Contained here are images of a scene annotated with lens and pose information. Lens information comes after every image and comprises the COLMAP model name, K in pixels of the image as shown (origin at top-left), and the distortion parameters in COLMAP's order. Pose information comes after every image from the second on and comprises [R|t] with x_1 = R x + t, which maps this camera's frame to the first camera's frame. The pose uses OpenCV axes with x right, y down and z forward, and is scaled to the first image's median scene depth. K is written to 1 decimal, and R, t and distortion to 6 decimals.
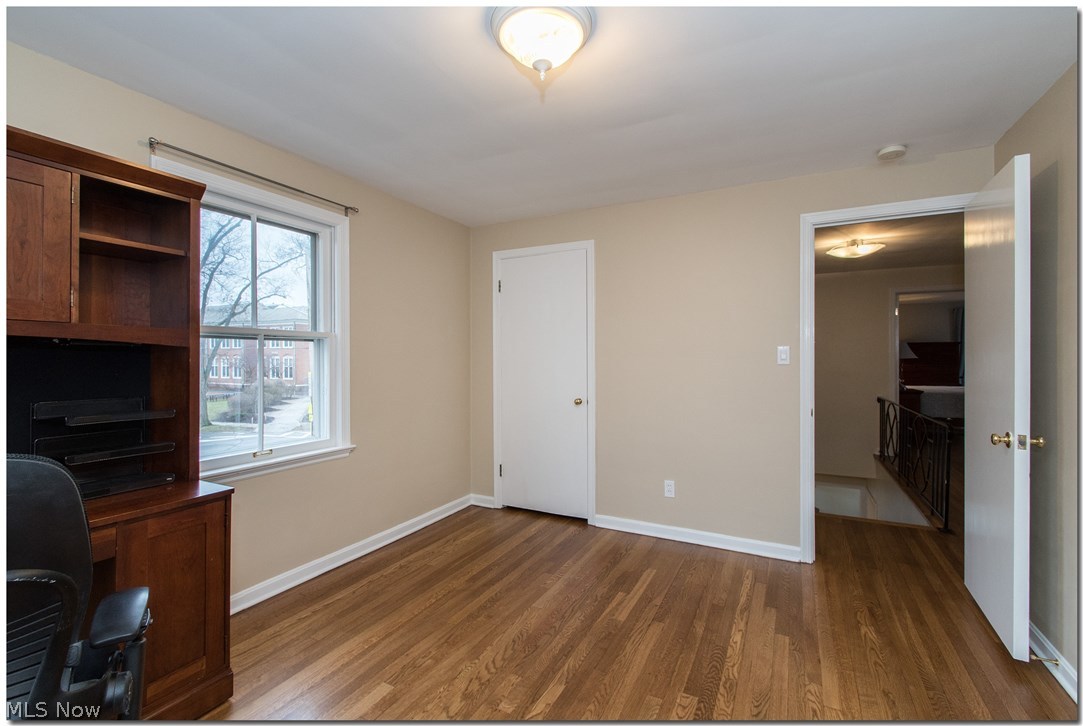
lens RADIAL K [[489.9, 0, 540.1], [0, 489.9, 361.3], [0, 0, 1]] dist [0.004702, -0.004176]
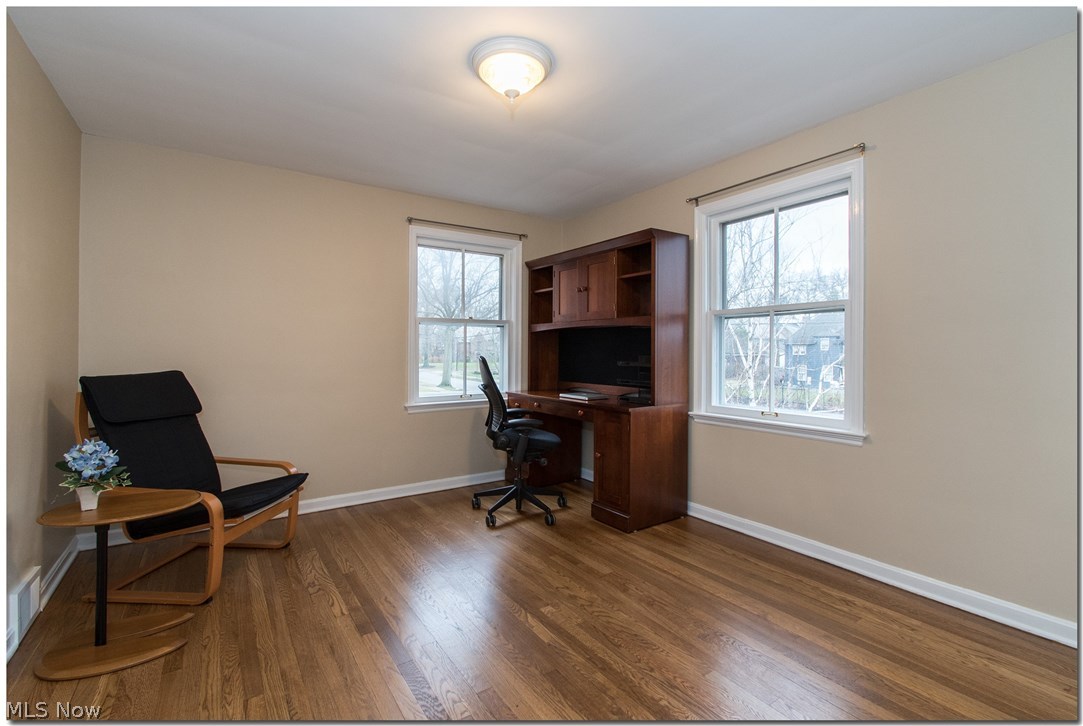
lens RADIAL K [[489.9, 0, 541.0], [0, 489.9, 355.3], [0, 0, 1]] dist [0.004702, -0.004176]
pose [[-0.491053, 0.002981, -0.871124, 0.684396], [-0.005325, 0.999965, 0.006424, 0.043545], [0.871113, 0.007793, -0.491021, 1.080746]]
